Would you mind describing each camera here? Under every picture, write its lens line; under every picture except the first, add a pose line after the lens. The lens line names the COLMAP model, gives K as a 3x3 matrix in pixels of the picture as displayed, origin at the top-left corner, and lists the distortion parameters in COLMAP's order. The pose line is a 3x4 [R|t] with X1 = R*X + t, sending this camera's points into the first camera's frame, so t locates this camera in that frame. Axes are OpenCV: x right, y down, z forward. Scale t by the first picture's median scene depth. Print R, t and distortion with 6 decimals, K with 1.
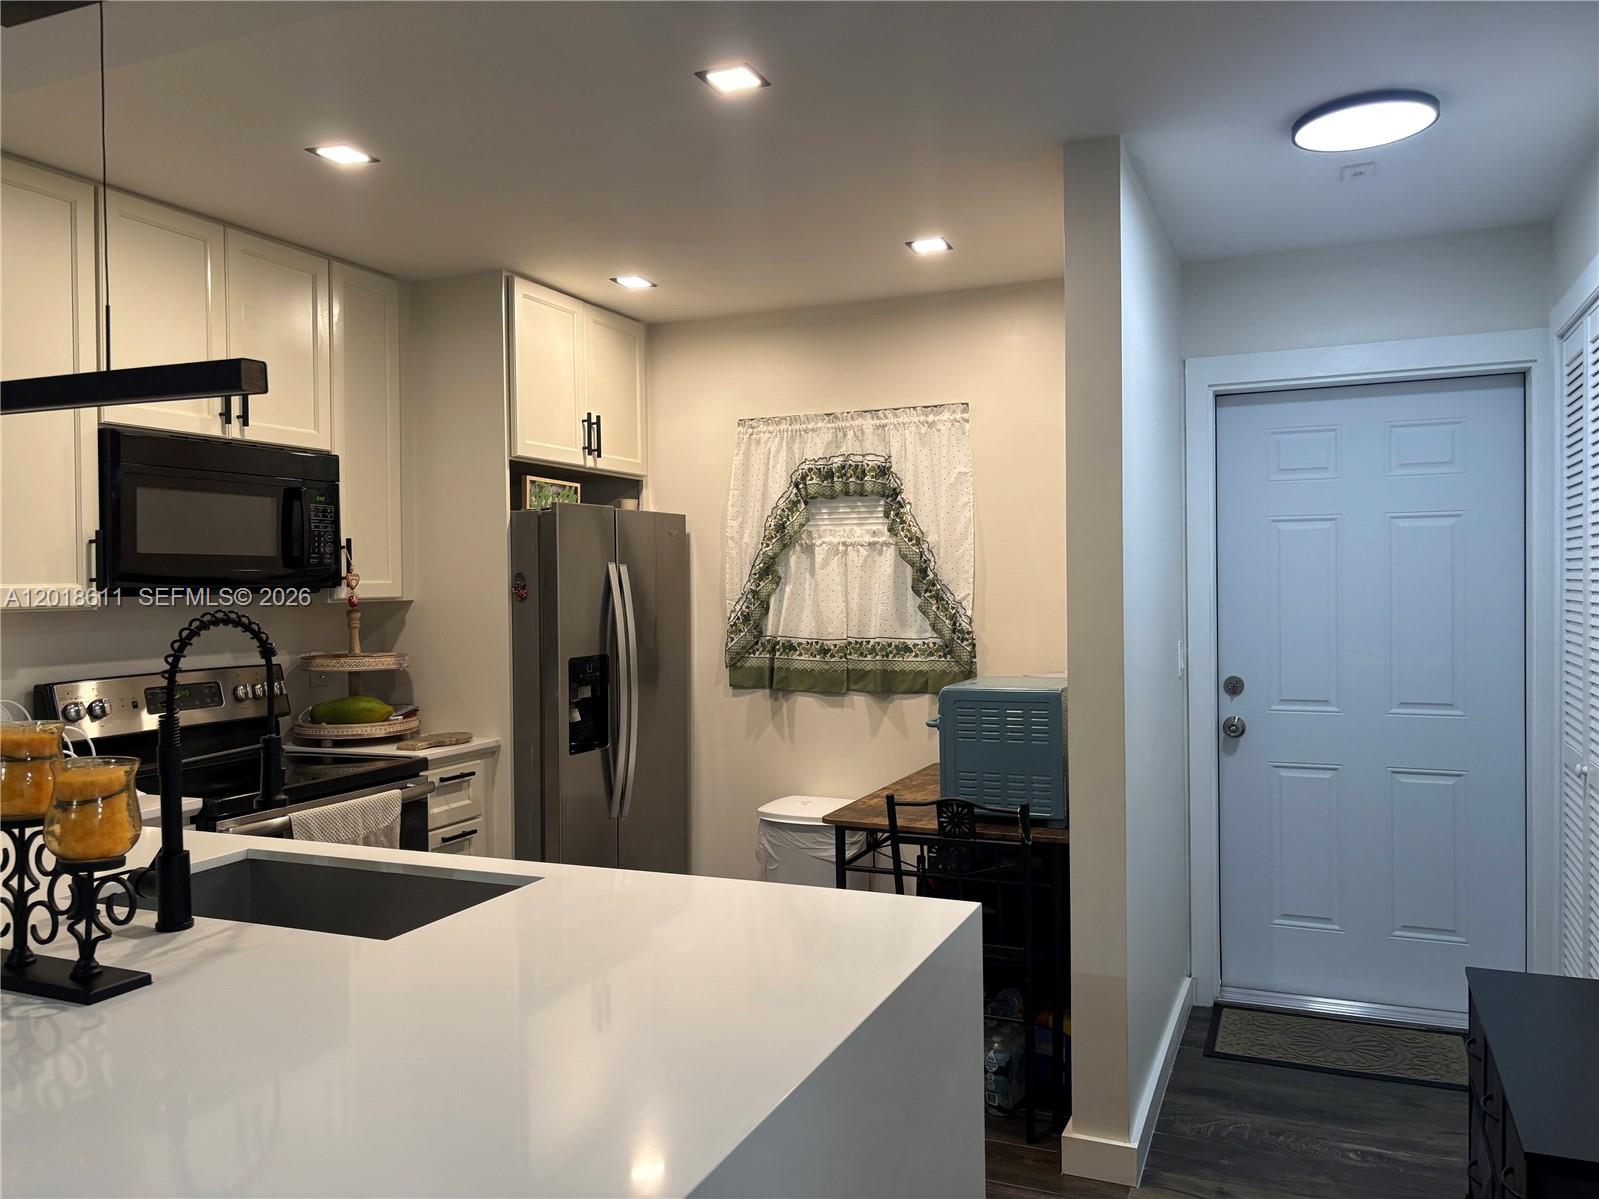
lens RADIAL K [[1211.0, 0, 813.2], [0, 1211.0, 602.0], [0, 0, 1]] dist [0.056313, -0.061475]
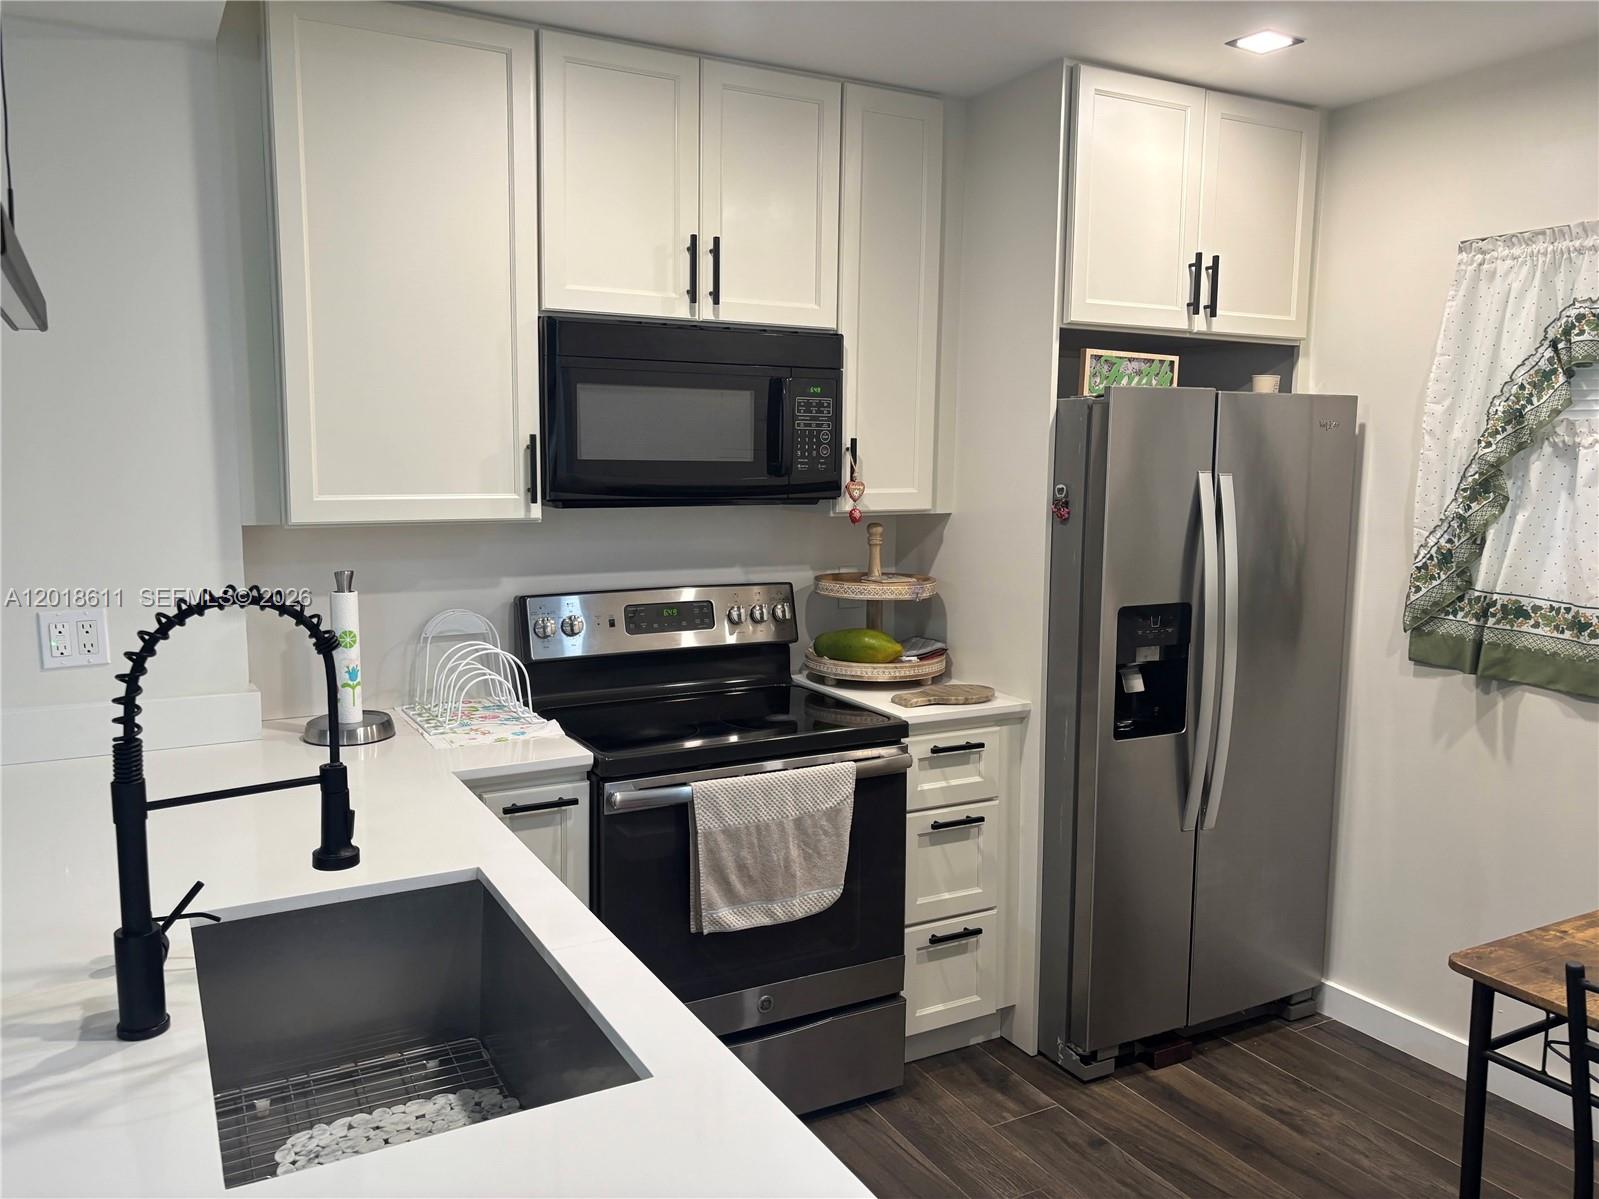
lens RADIAL K [[1211.0, 0, 783.8], [0, 1211.0, 586.6], [0, 0, 1]] dist [0.056313, -0.061475]
pose [[0.778397, 0.087864, -0.621594, 0.098962], [-0.027540, 0.993983, 0.106016, -0.040101], [0.627169, -0.065403, 0.776133, 0.359029]]
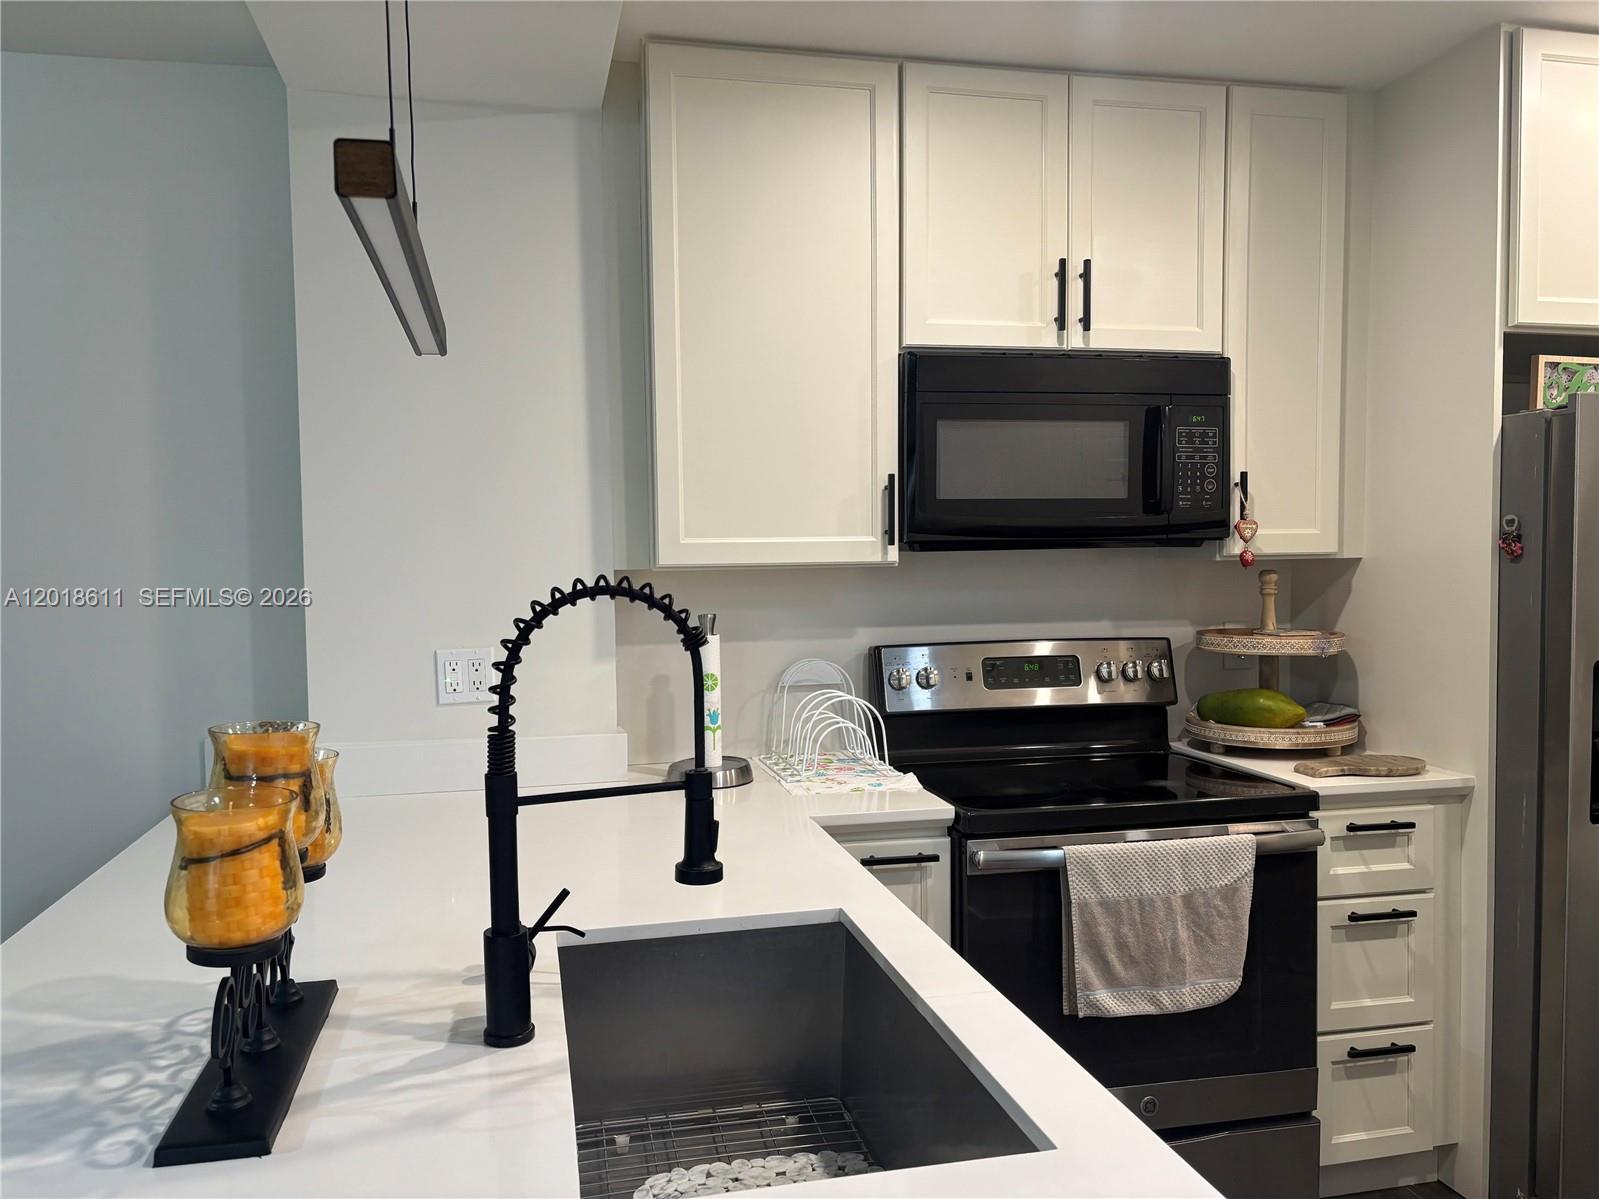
lens RADIAL K [[1211.0, 0, 790.4], [0, 1211.0, 607.2], [0, 0, 1]] dist [0.056313, -0.061475]
pose [[0.581083, 0.044934, -0.812603, 0.058985], [-0.009013, 0.998769, 0.048783, -0.004960], [0.813794, -0.021023, 0.580773, 0.380043]]
